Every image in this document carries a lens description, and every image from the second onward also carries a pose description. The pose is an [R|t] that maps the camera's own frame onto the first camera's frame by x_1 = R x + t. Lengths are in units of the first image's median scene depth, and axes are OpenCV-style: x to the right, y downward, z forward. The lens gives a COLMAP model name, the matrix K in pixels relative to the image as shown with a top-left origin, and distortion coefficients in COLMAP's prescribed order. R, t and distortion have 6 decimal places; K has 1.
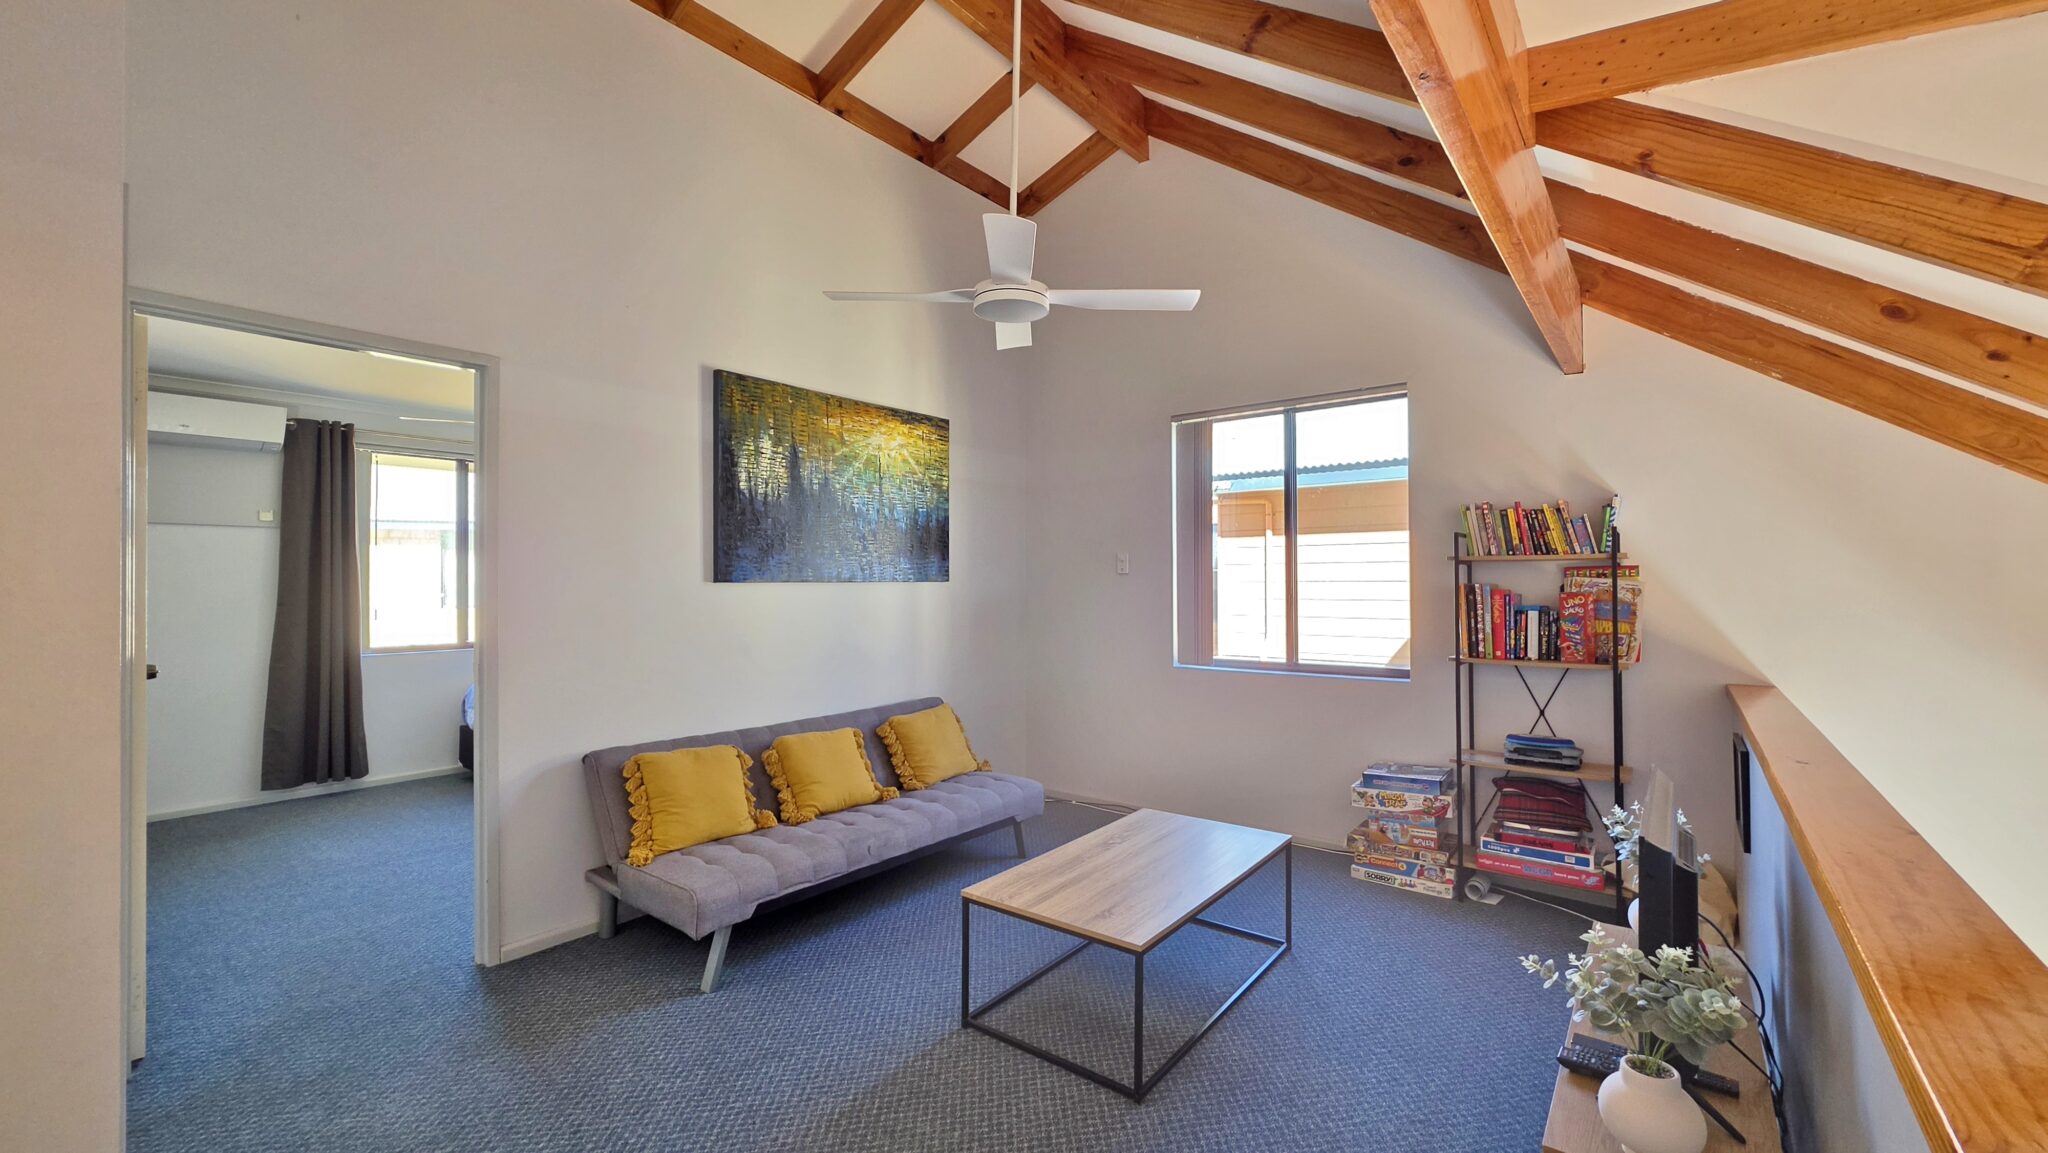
lens RADIAL K [[817.8, 0, 1018.4], [0, 817.8, 578.0], [0, 0, 1]] dist [-0.002555, 0.000535]
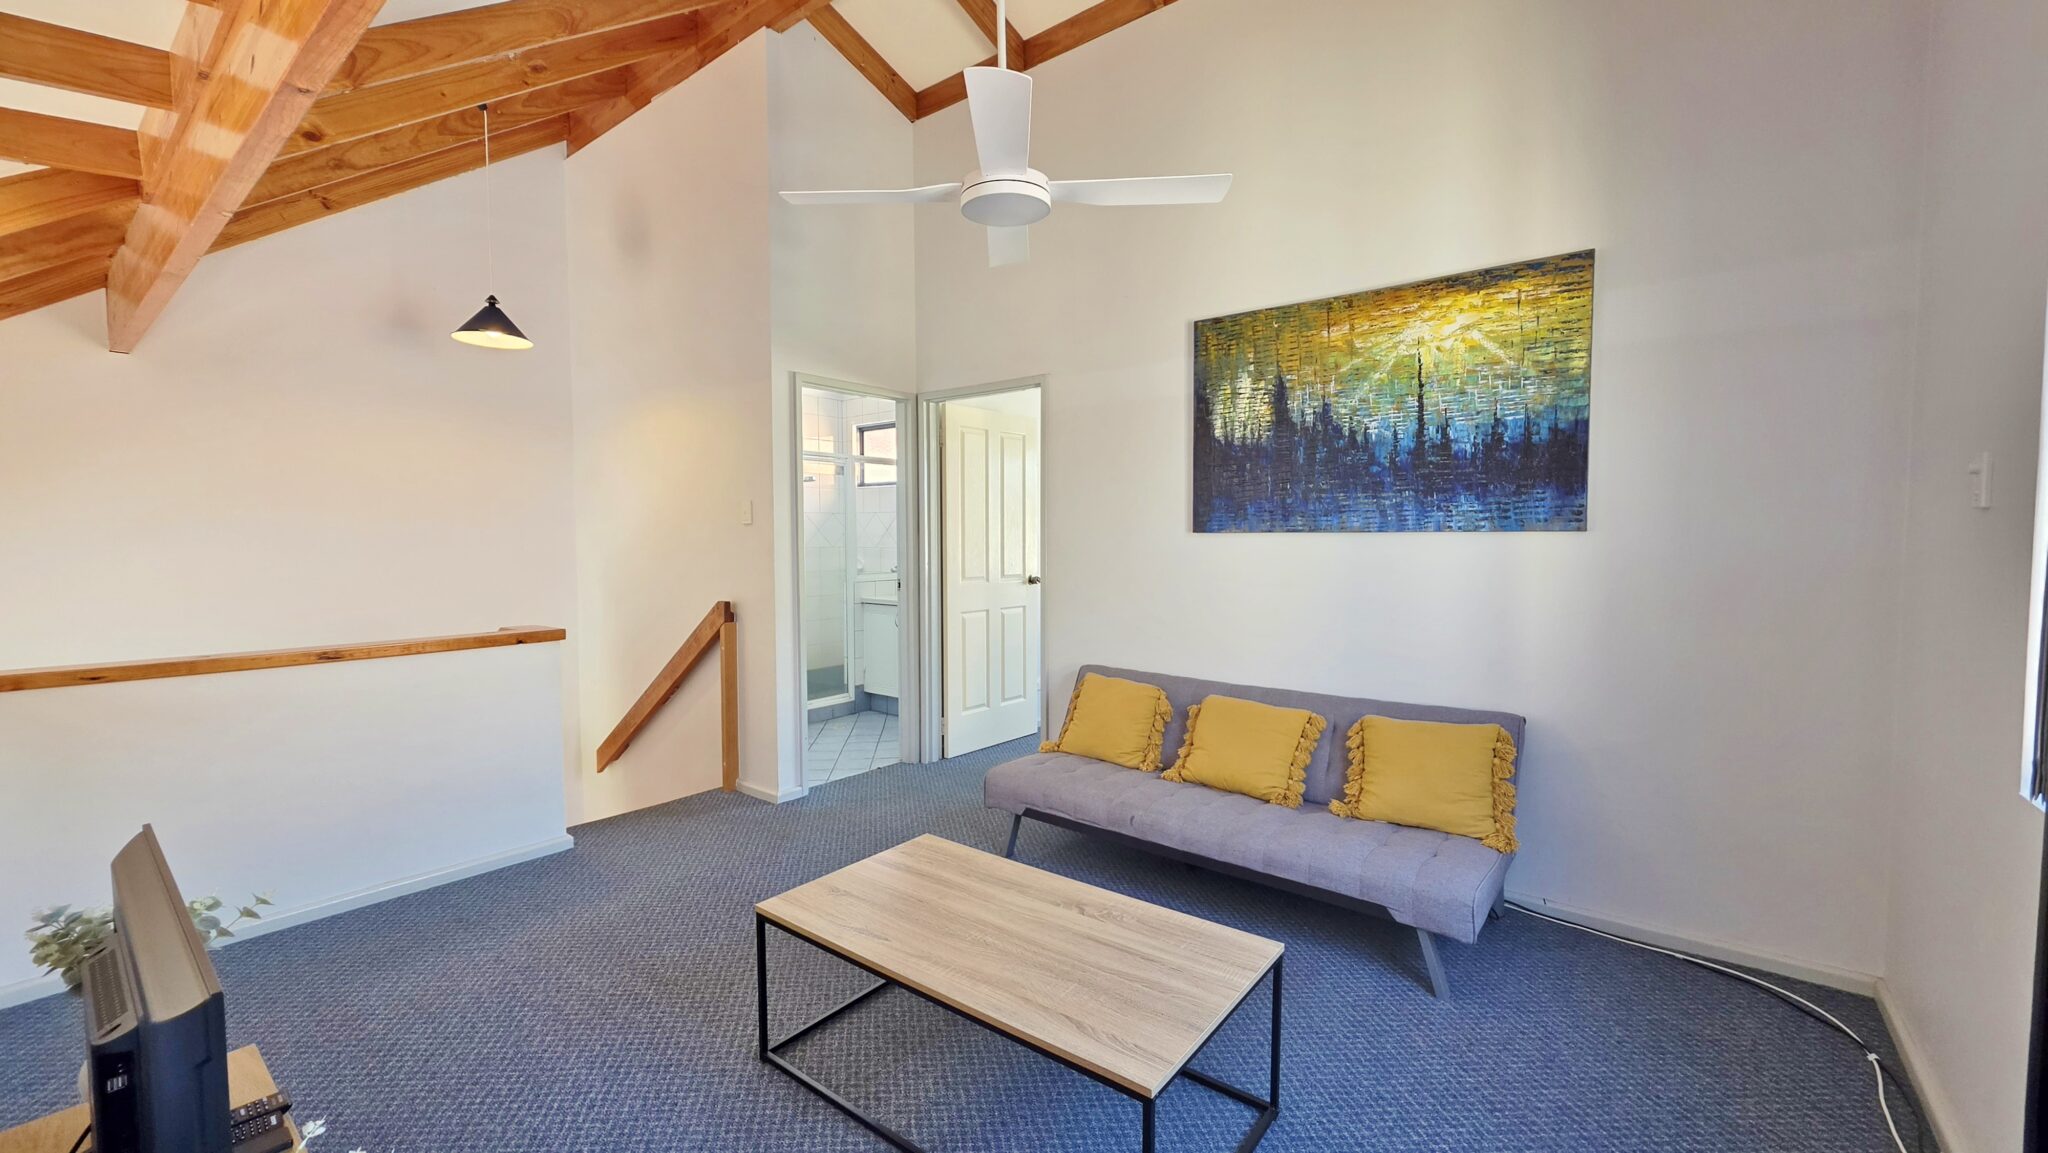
lens RADIAL K [[817.8, 0, 1021.9], [0, 817.8, 574.9], [0, 0, 1]] dist [-0.002555, 0.000535]
pose [[-0.001713, 0.057013, -0.998372, 0.632347], [0.010961, 0.998315, 0.056991, -0.002385], [0.999938, -0.010845, -0.002335, 0.752107]]
